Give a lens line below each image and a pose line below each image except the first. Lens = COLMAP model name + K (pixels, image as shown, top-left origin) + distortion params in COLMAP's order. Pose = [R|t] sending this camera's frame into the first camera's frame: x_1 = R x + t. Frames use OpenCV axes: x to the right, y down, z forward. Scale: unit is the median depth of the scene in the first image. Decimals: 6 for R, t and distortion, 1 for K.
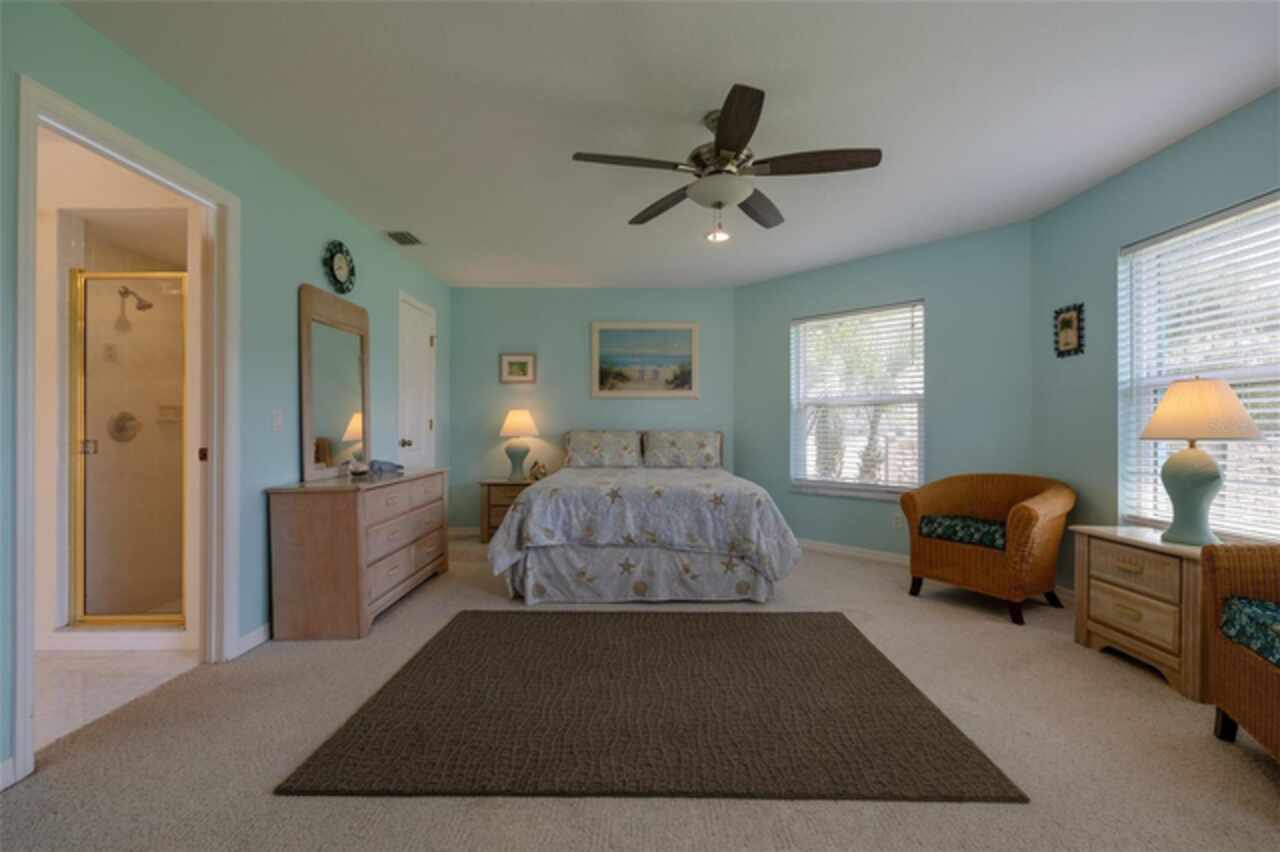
lens RADIAL K [[519.5, 0, 640.0], [0, 519.5, 426.0], [0, 0, 1]] dist [0.000133, 0.000131]
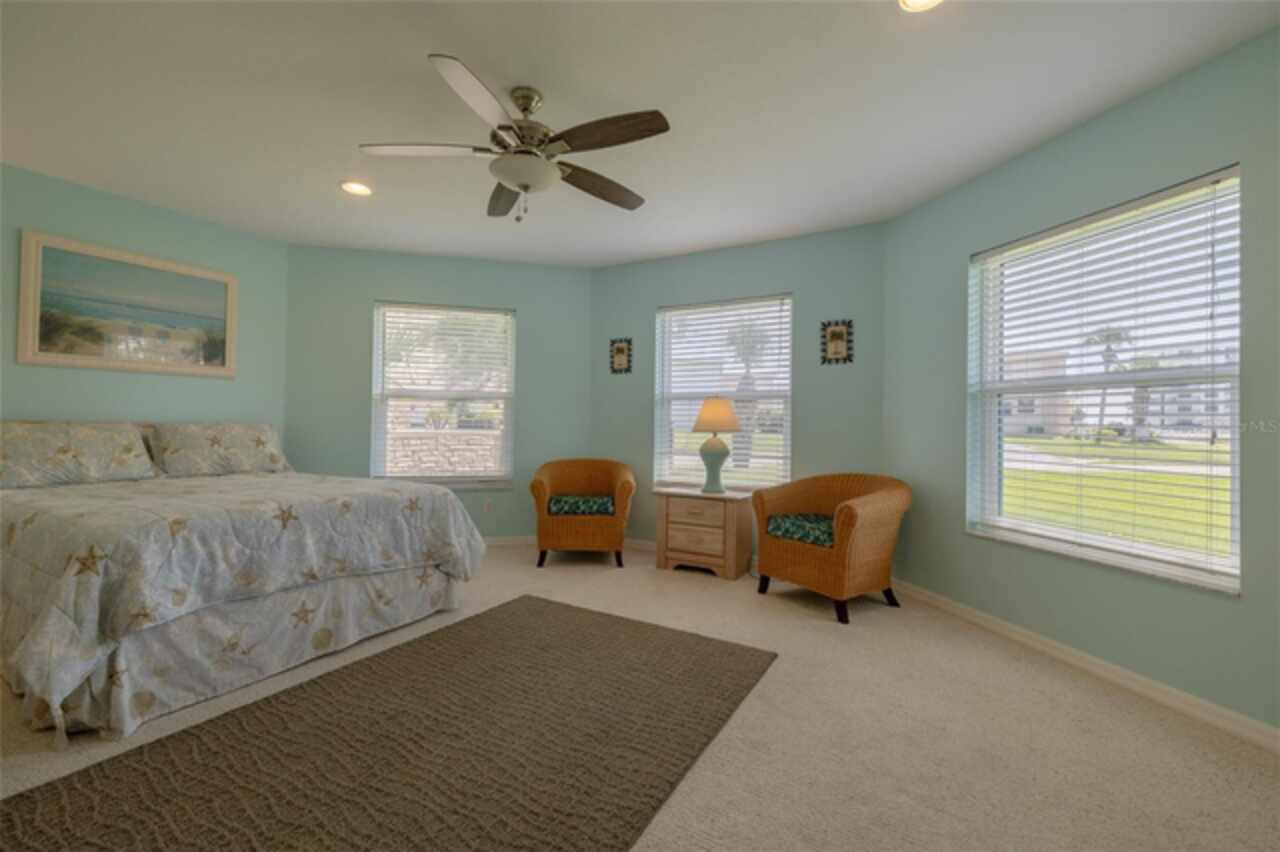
lens RADIAL K [[514.5, 0, 641.3], [0, 514.5, 420.3], [0, 0, 1]] dist [0.000145, 0.000020]
pose [[0.522162, 0.012787, 0.852750, -0.386414], [-0.016101, 0.999857, -0.005134, 0.000148], [-0.852694, -0.011049, 0.522293, 0.235903]]
